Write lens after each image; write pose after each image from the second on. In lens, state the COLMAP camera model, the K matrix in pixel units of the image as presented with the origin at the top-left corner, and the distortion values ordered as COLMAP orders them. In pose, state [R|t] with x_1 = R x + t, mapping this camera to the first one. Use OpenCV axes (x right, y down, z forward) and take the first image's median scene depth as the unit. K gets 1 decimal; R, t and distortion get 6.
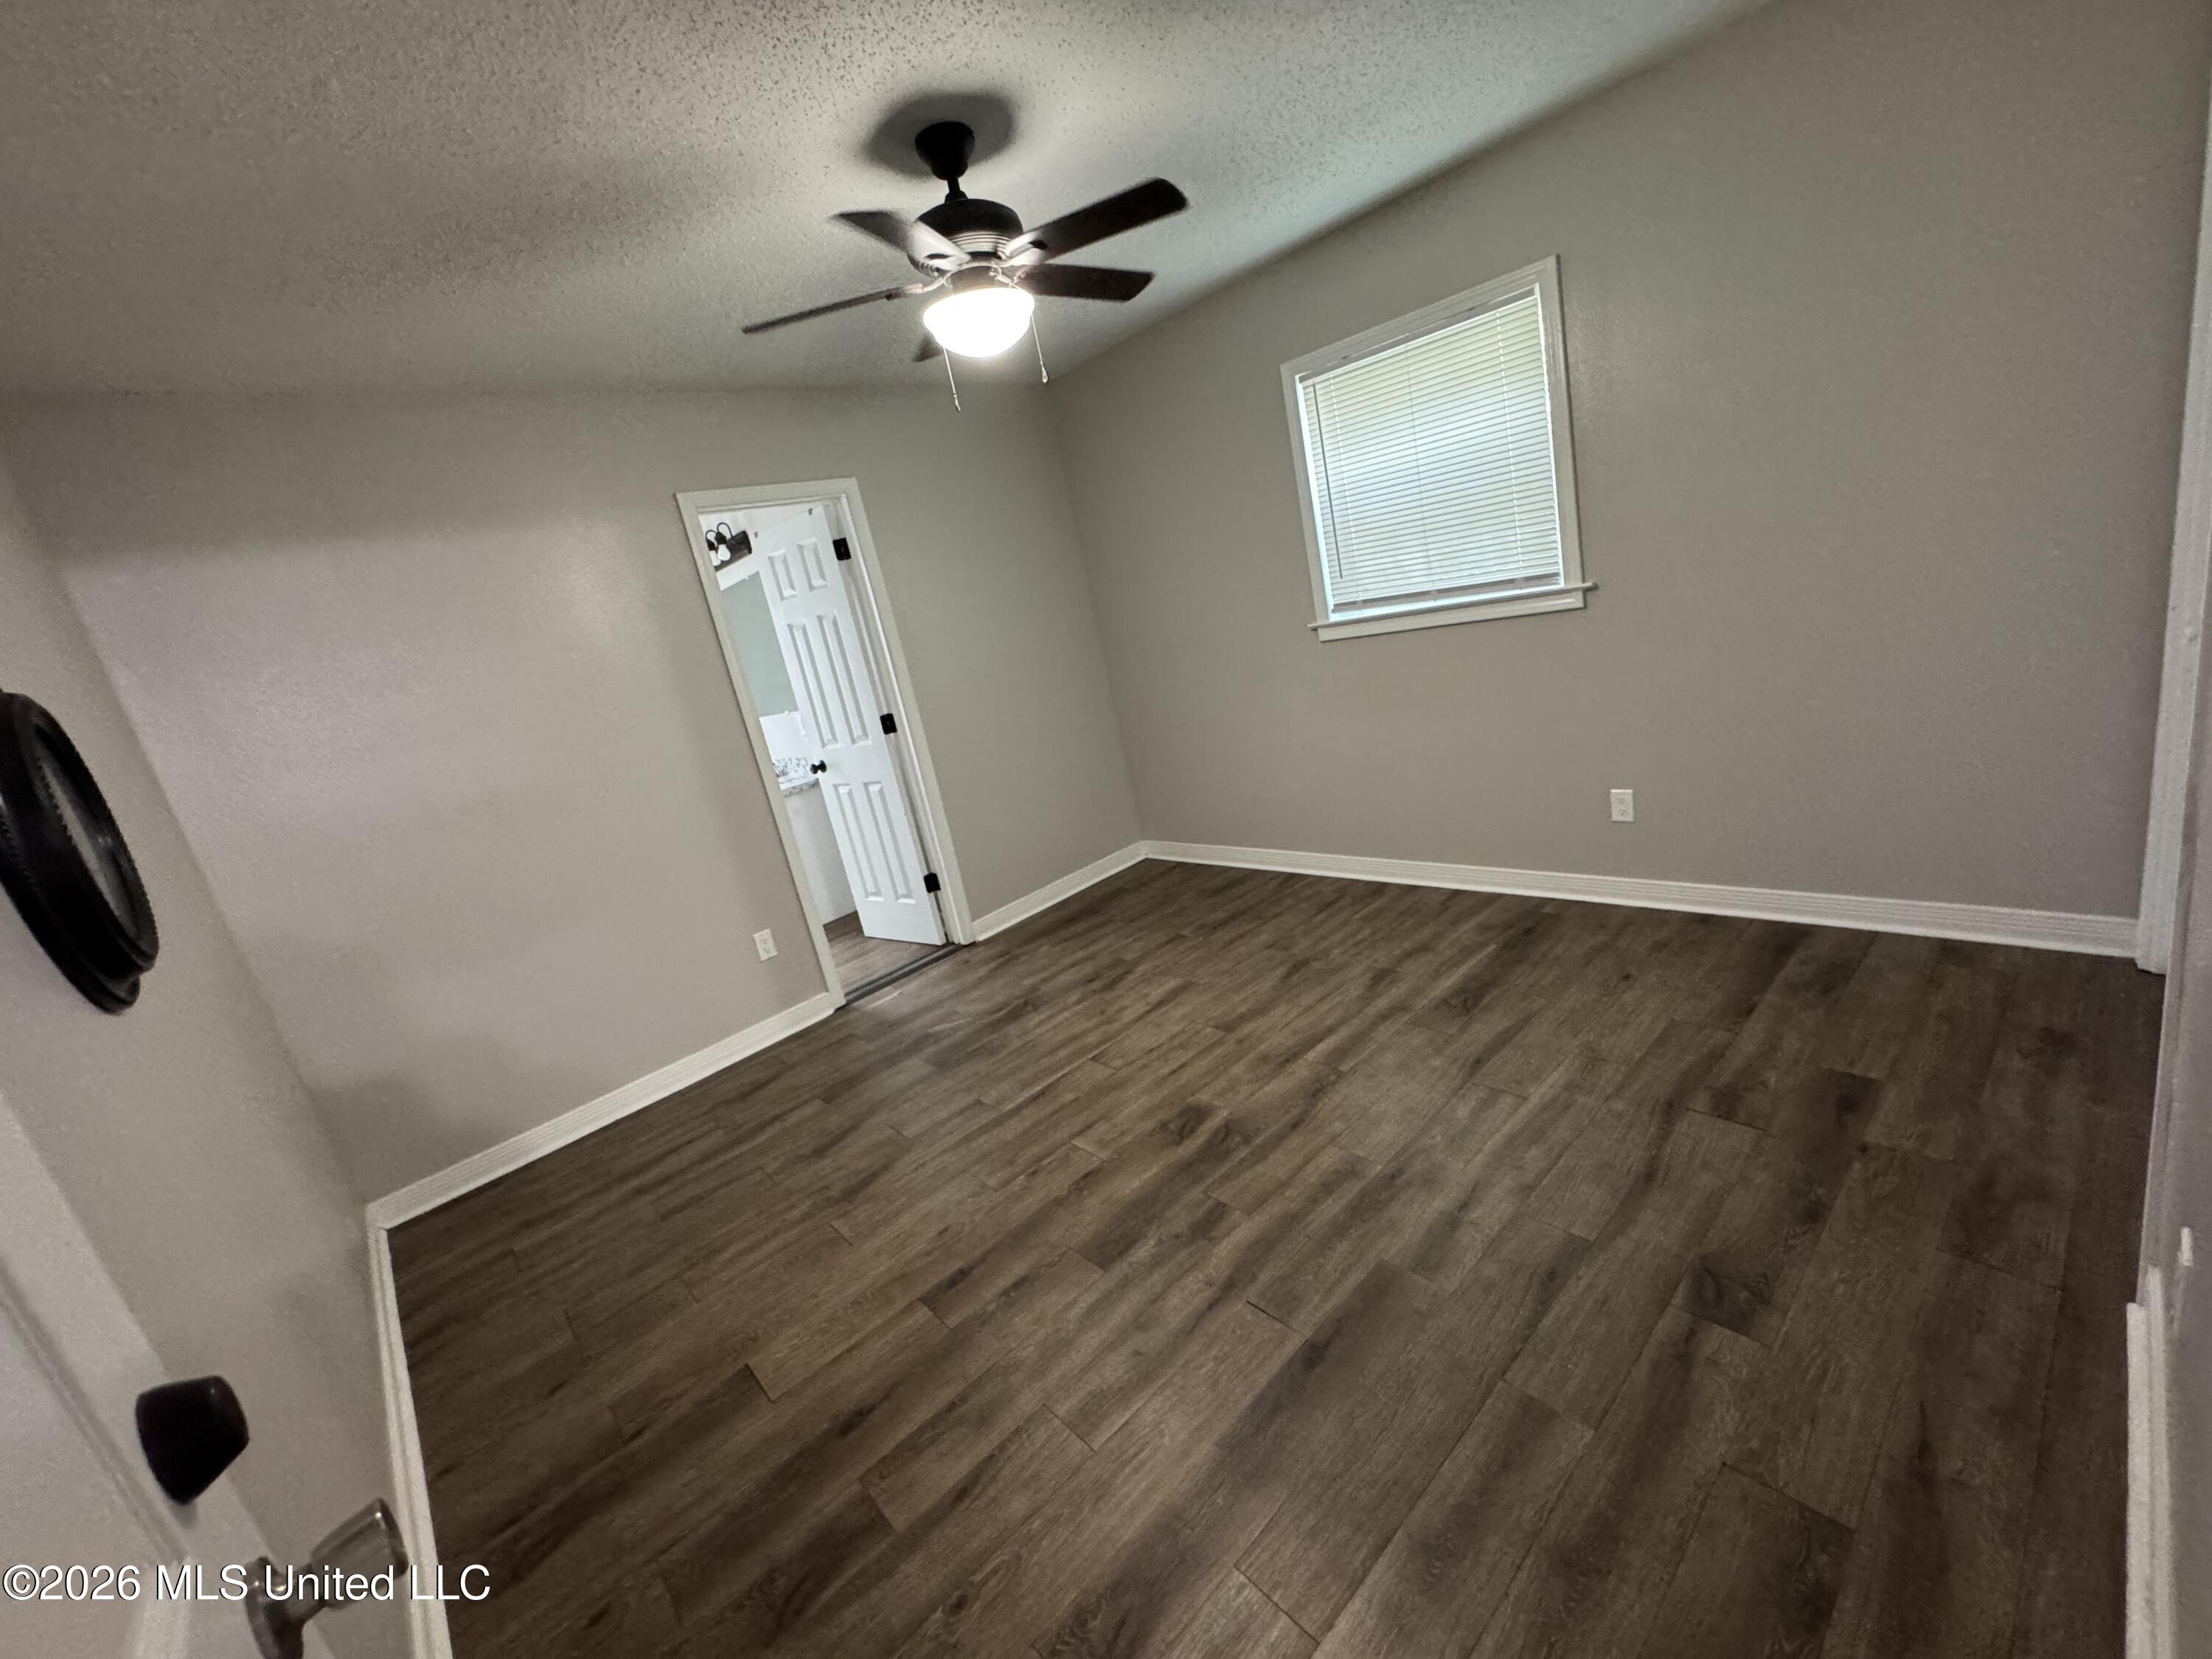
lens RADIAL K [[886.6, 0, 1099.3], [0, 886.6, 832.6], [0, 0, 1]] dist [-0.003754, 0.000313]
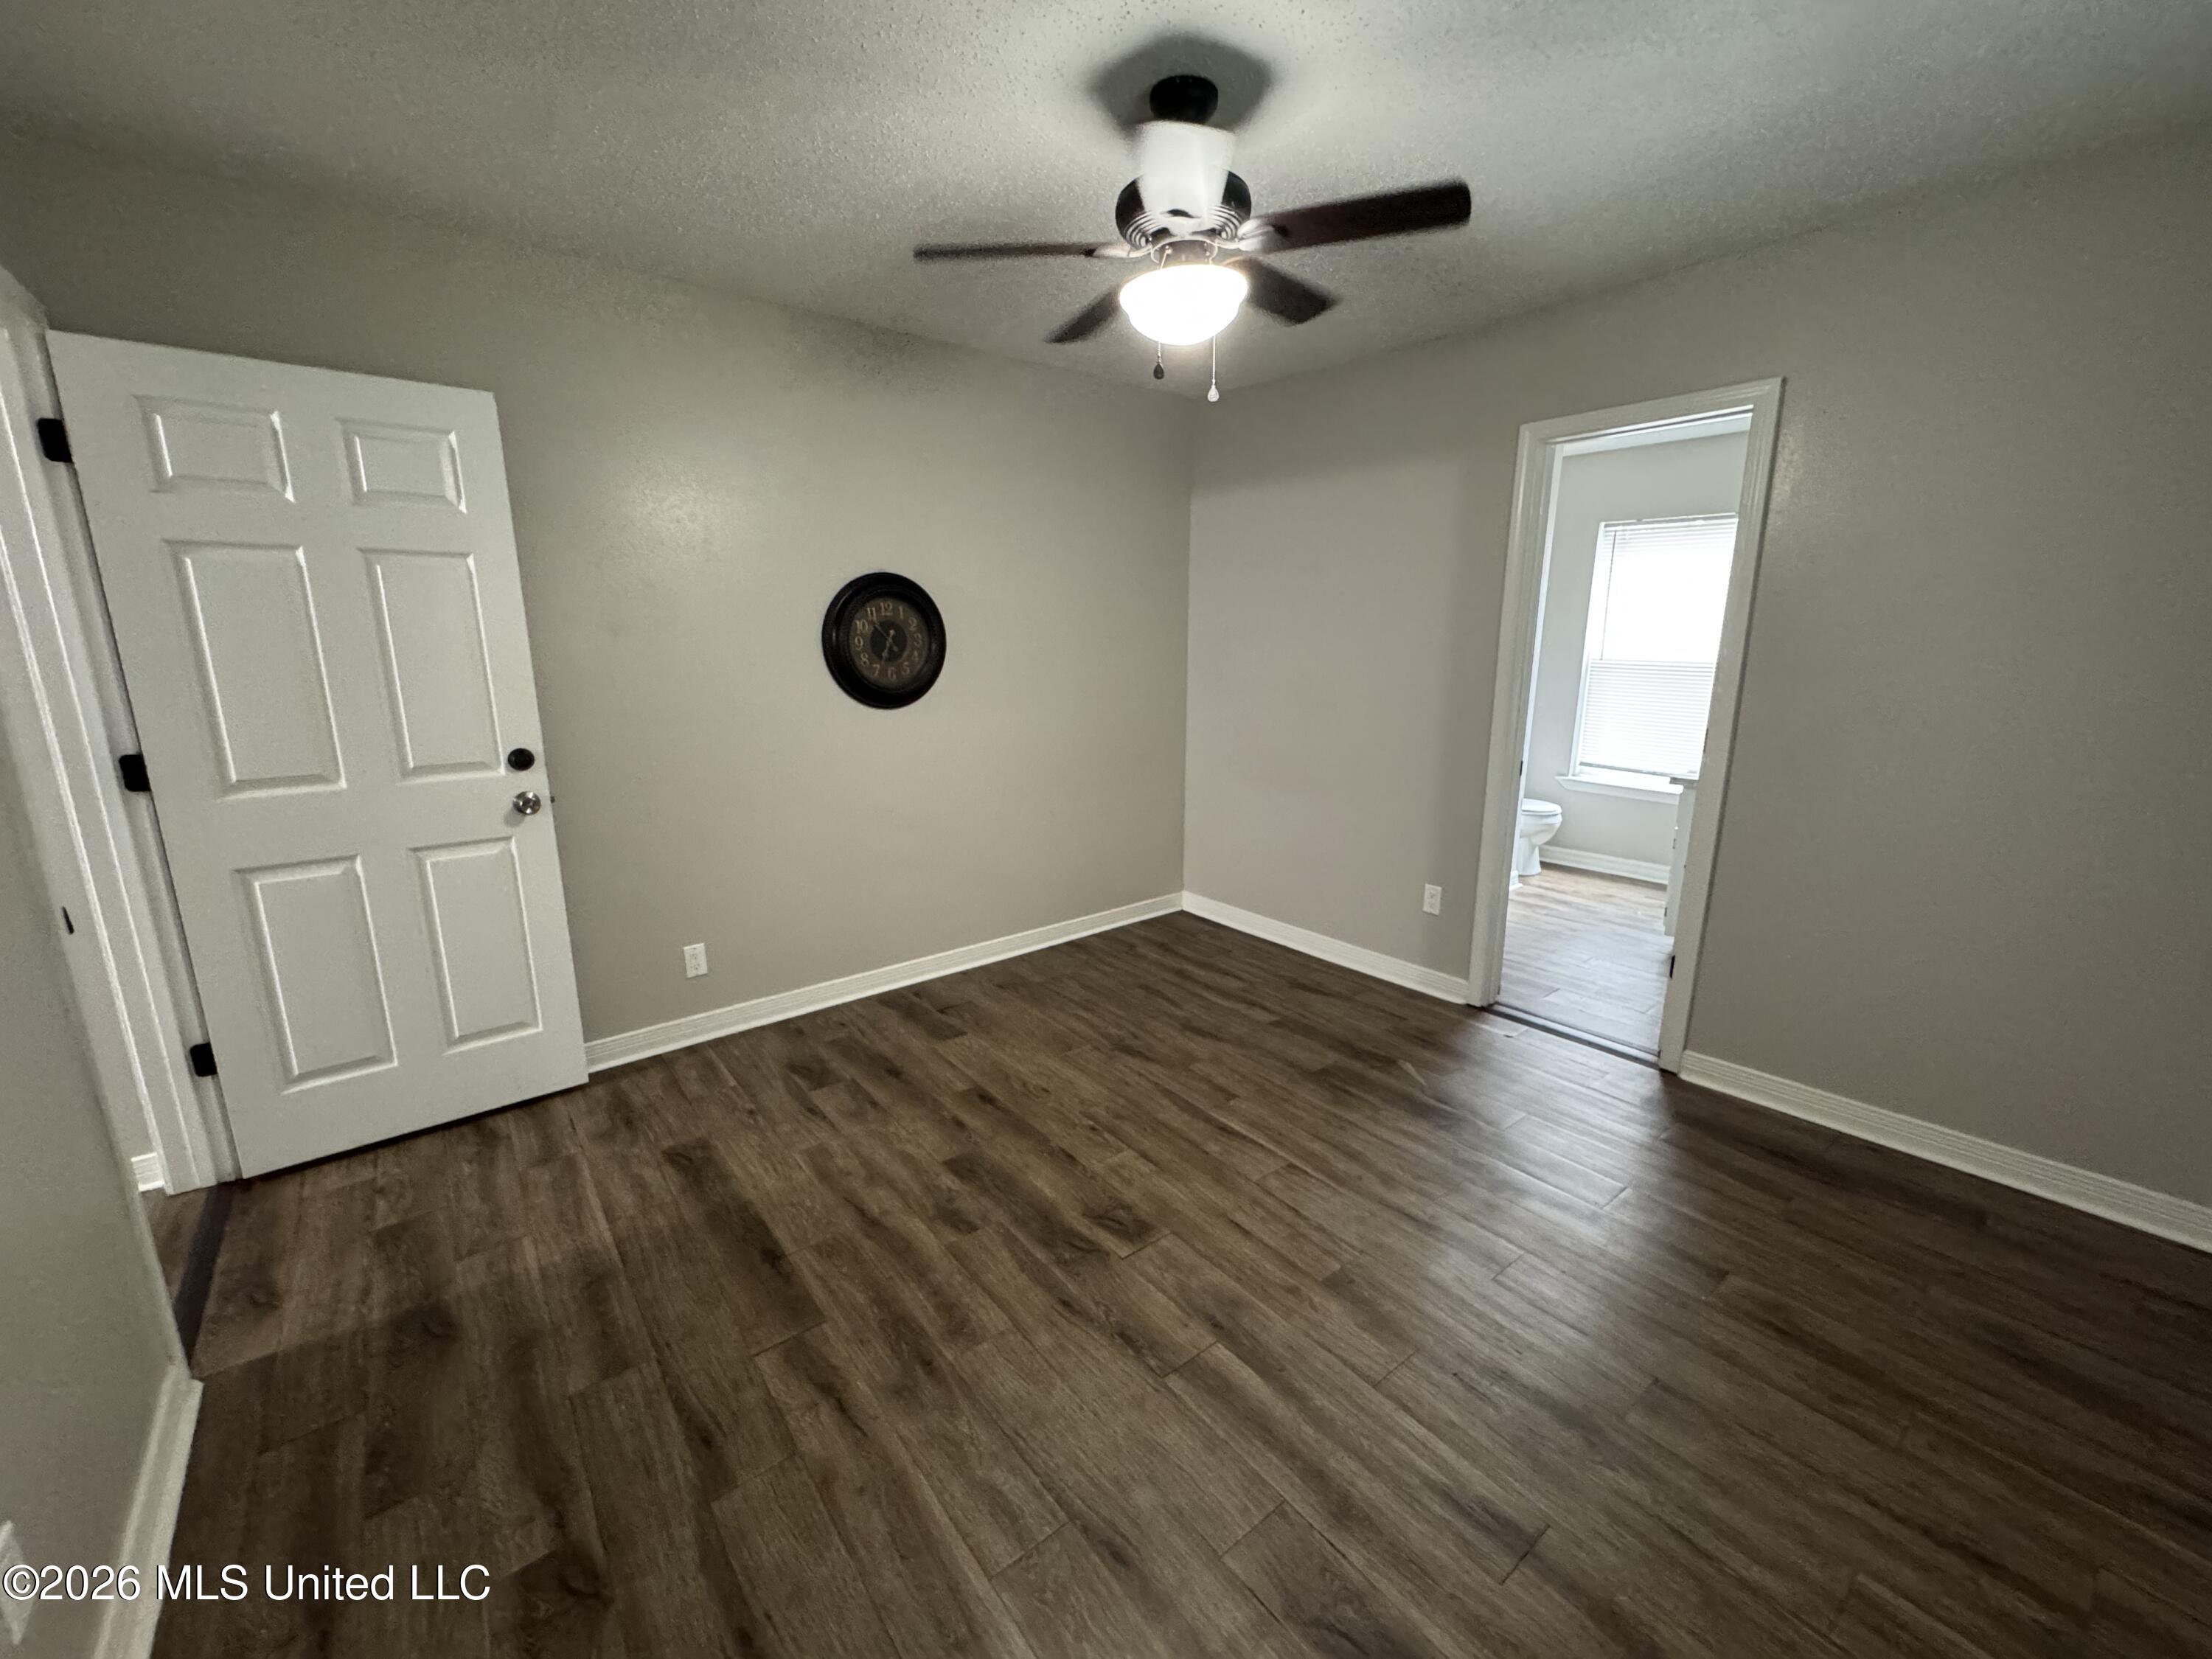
lens RADIAL K [[886.6, 0, 1102.3], [0, 886.6, 821.3], [0, 0, 1]] dist [-0.003754, 0.000313]
pose [[-0.050864, 0.409139, -0.911053, 0.799574], [-0.239531, 0.880610, 0.408840, -0.419320], [0.969555, 0.239021, 0.053210, 0.891473]]
